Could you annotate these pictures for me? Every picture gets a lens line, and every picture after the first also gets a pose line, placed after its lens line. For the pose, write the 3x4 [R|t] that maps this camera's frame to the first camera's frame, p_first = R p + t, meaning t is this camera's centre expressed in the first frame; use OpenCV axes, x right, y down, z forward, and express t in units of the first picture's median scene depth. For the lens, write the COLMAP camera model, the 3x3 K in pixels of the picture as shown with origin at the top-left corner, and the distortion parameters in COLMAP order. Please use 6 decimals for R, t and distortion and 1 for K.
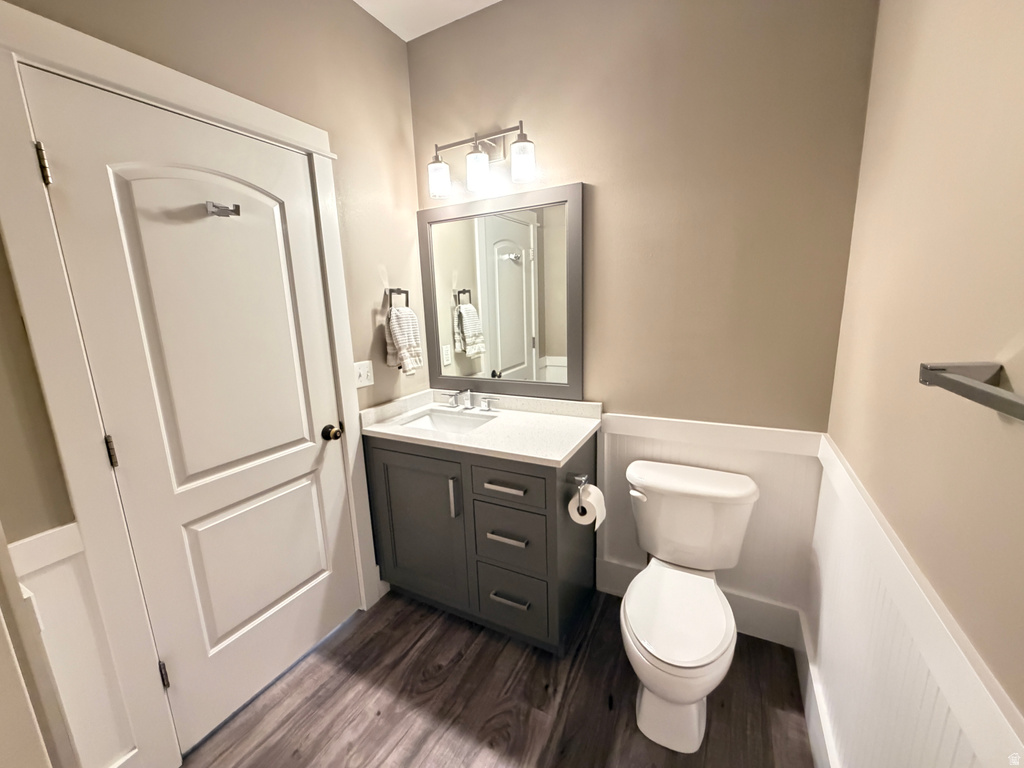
lens RADIAL K [[409.6, 0, 508.1], [0, 409.6, 384.1], [0, 0, 1]] dist [-0.000321, -0.000244]
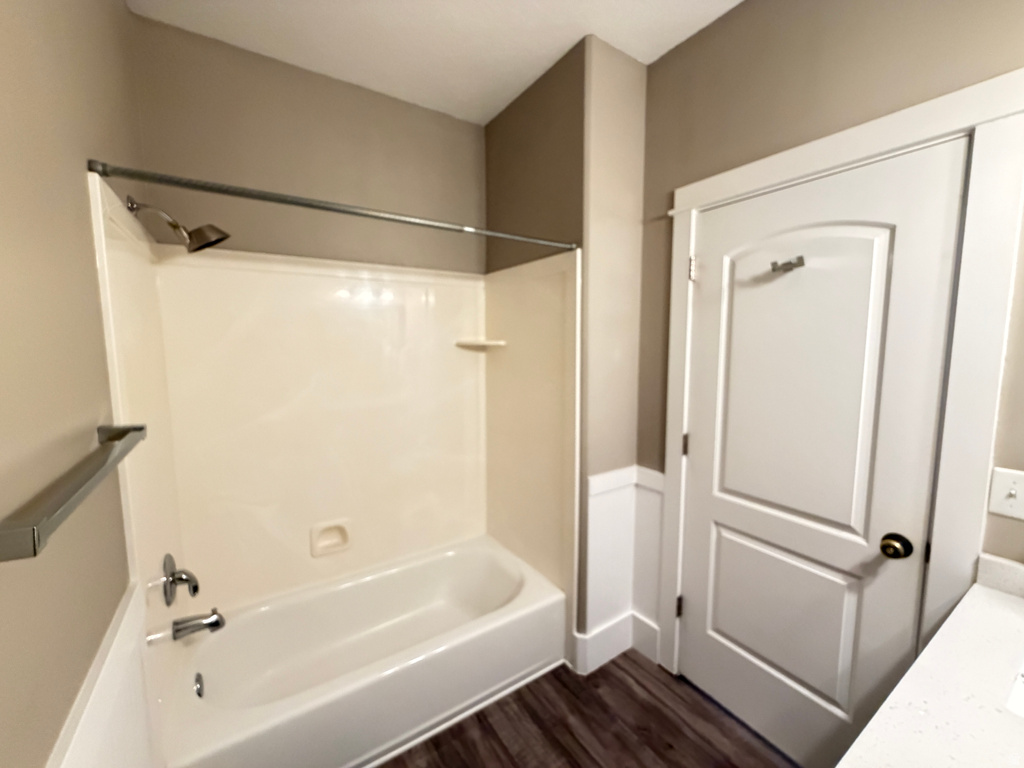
lens RADIAL K [[409.6, 0, 508.1], [0, 409.6, 384.1], [0, 0, 1]] dist [-0.000321, -0.000244]
pose [[-0.485963, 0.125117, -0.864977, 0.504868], [-0.153039, 0.962227, 0.225165, -0.226761], [0.860476, 0.241797, -0.448459, 0.807317]]
